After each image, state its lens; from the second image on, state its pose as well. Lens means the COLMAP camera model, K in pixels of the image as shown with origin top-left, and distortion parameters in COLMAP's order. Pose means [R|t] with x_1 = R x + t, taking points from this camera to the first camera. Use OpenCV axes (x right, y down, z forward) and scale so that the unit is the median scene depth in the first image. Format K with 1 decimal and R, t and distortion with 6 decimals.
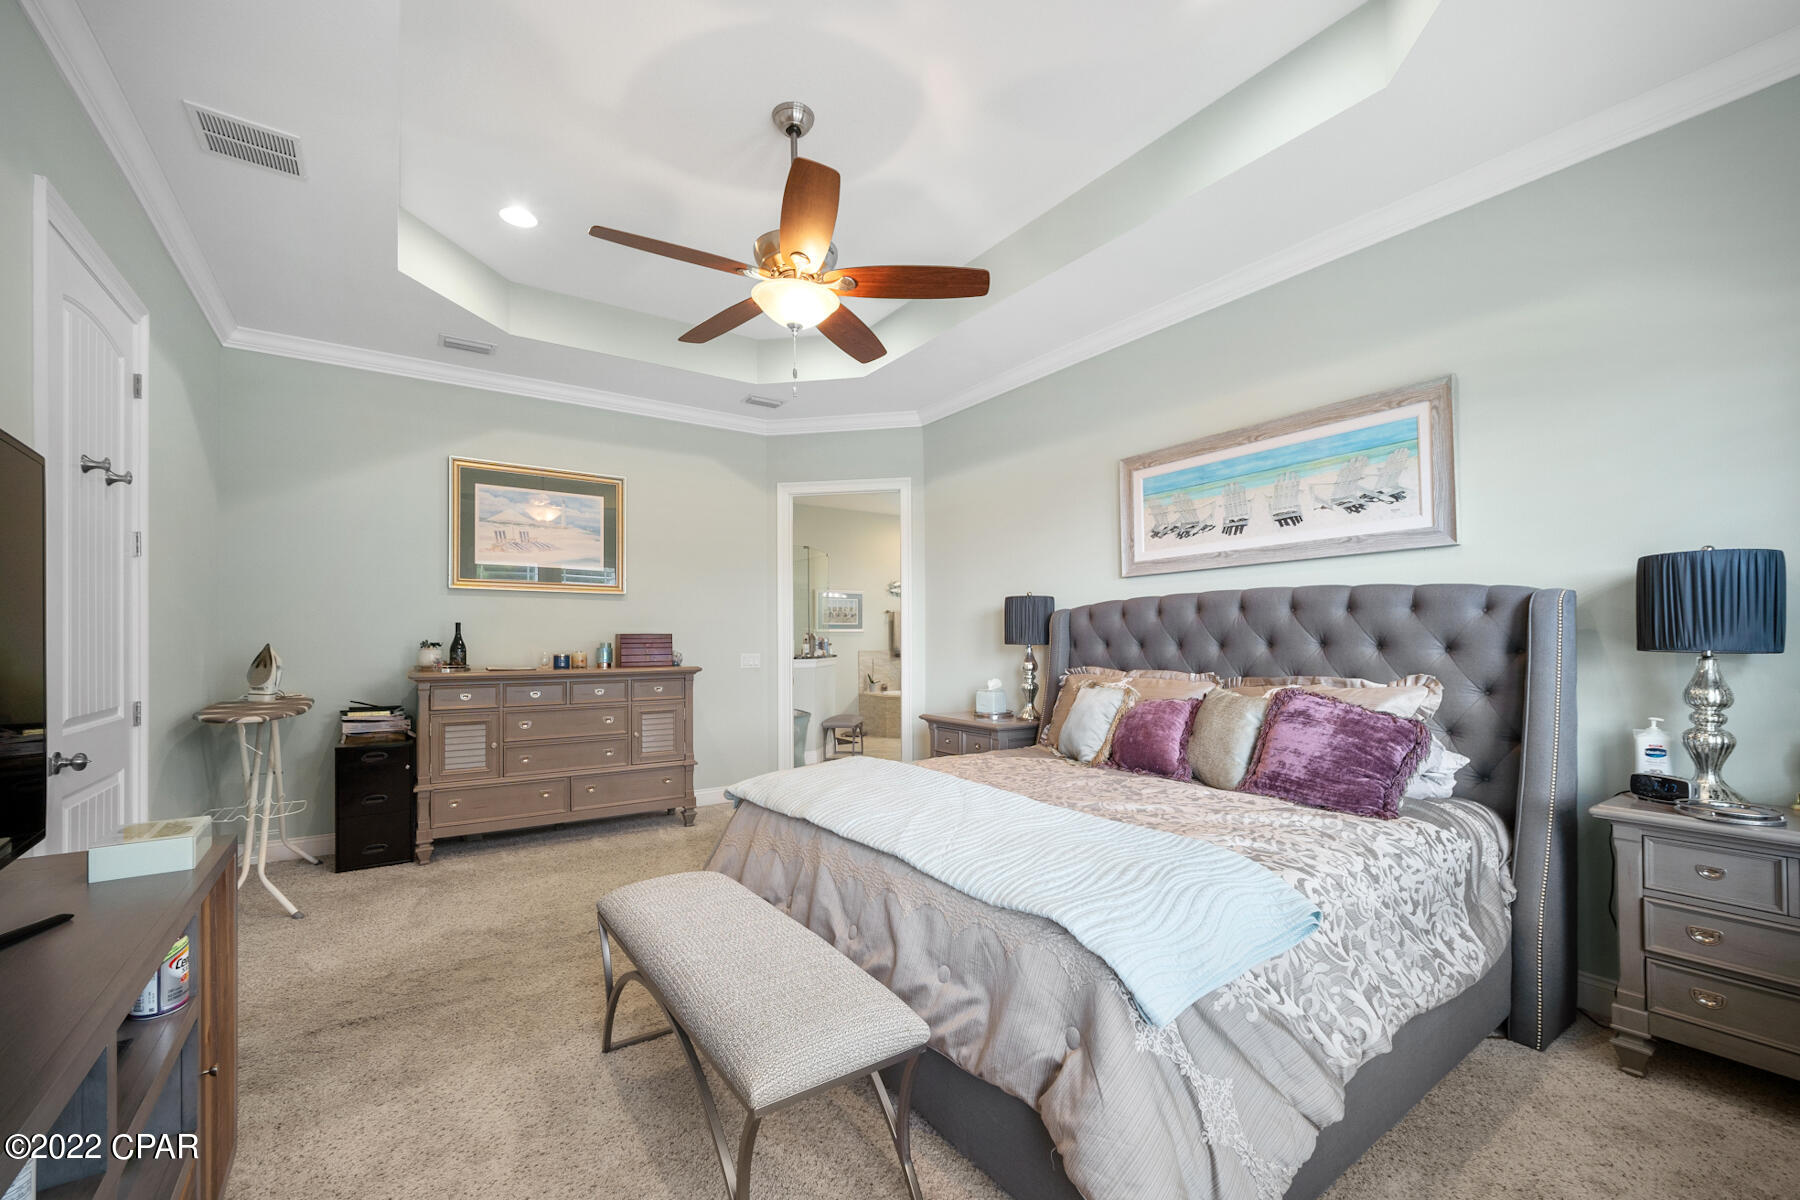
lens RADIAL K [[734.8, 0, 886.4], [0, 734.8, 640.1], [0, 0, 1]] dist [-0.000724, -0.001419]
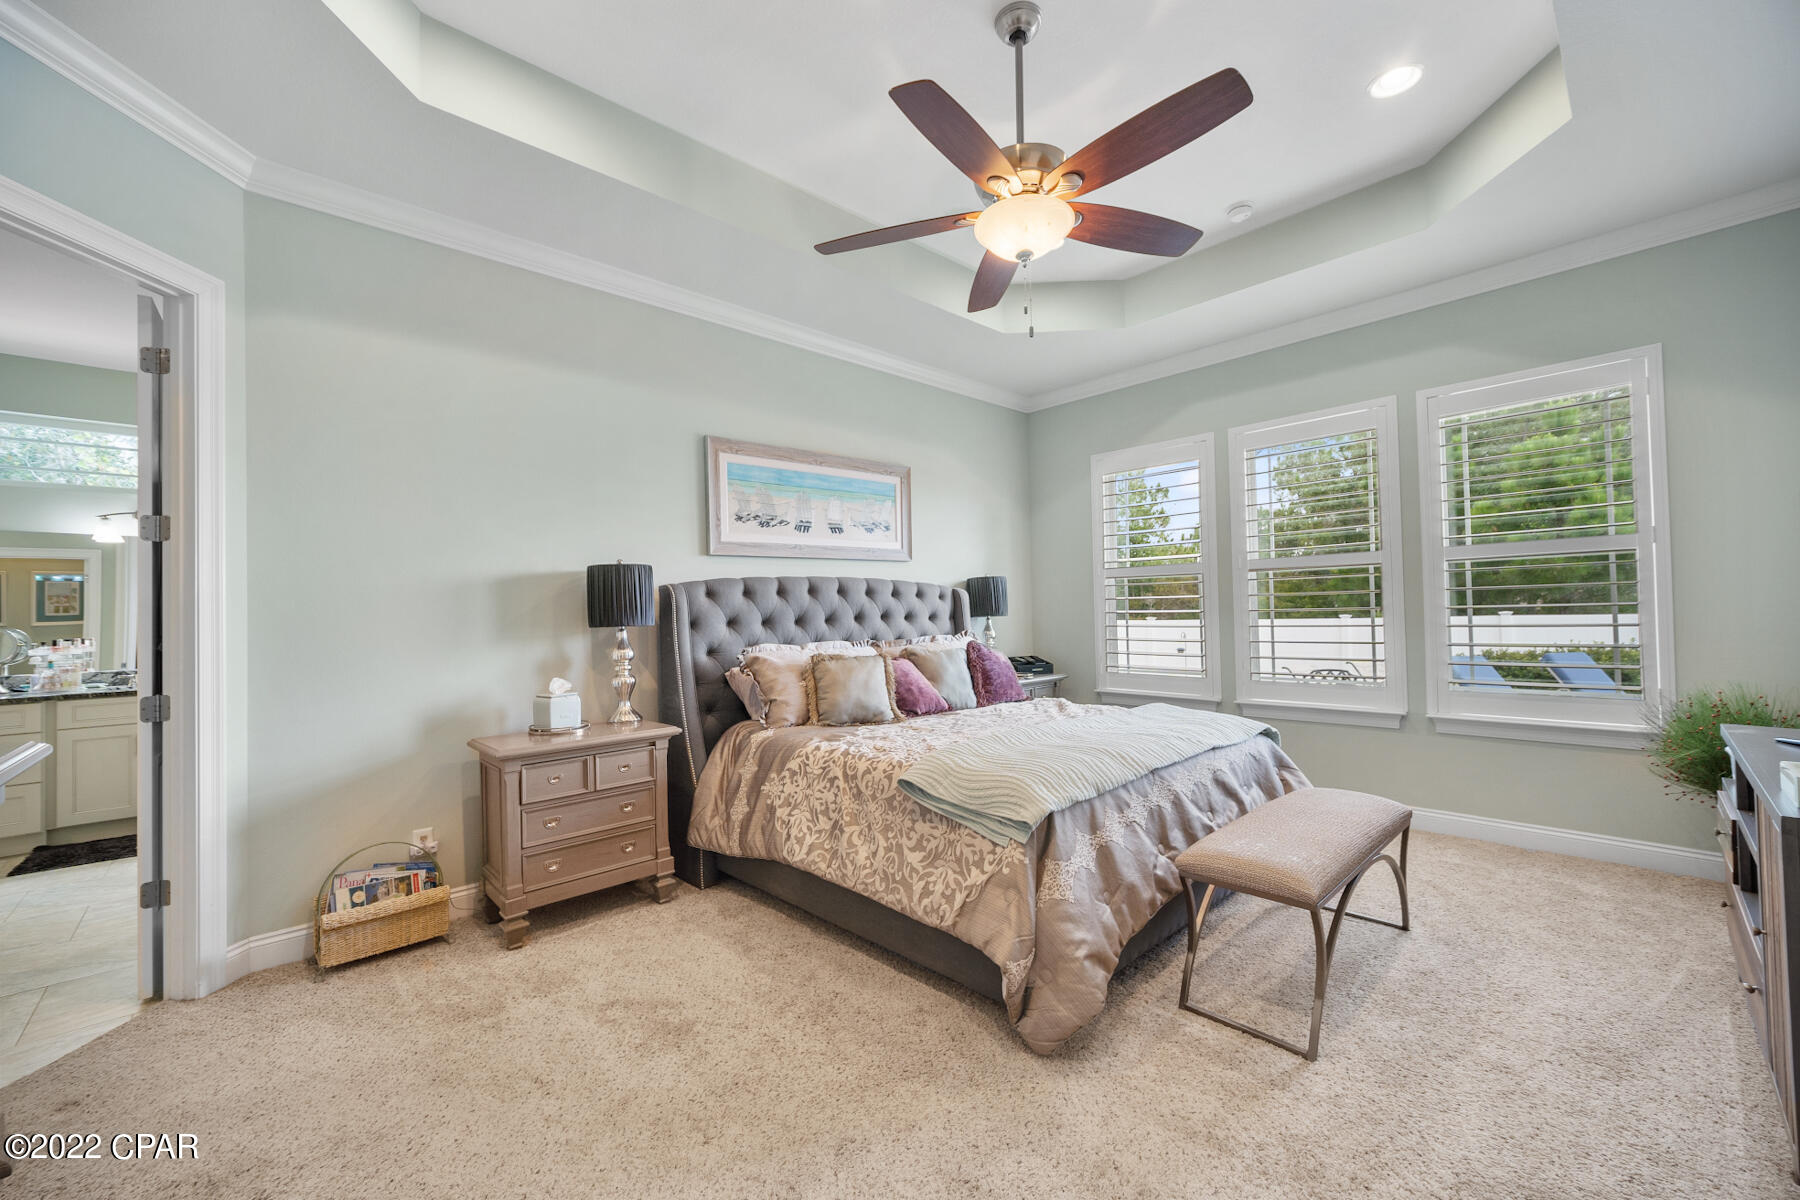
lens RADIAL K [[717.8, 0, 900.0], [0, 717.8, 600.0], [0, 0, 1]] dist [-0.002243, 0.000613]
pose [[-0.154728, 0.022054, 0.987711, -0.716814], [0.023366, 0.999553, -0.018658, -0.002146], [-0.987681, 0.020192, -0.155174, 0.973804]]
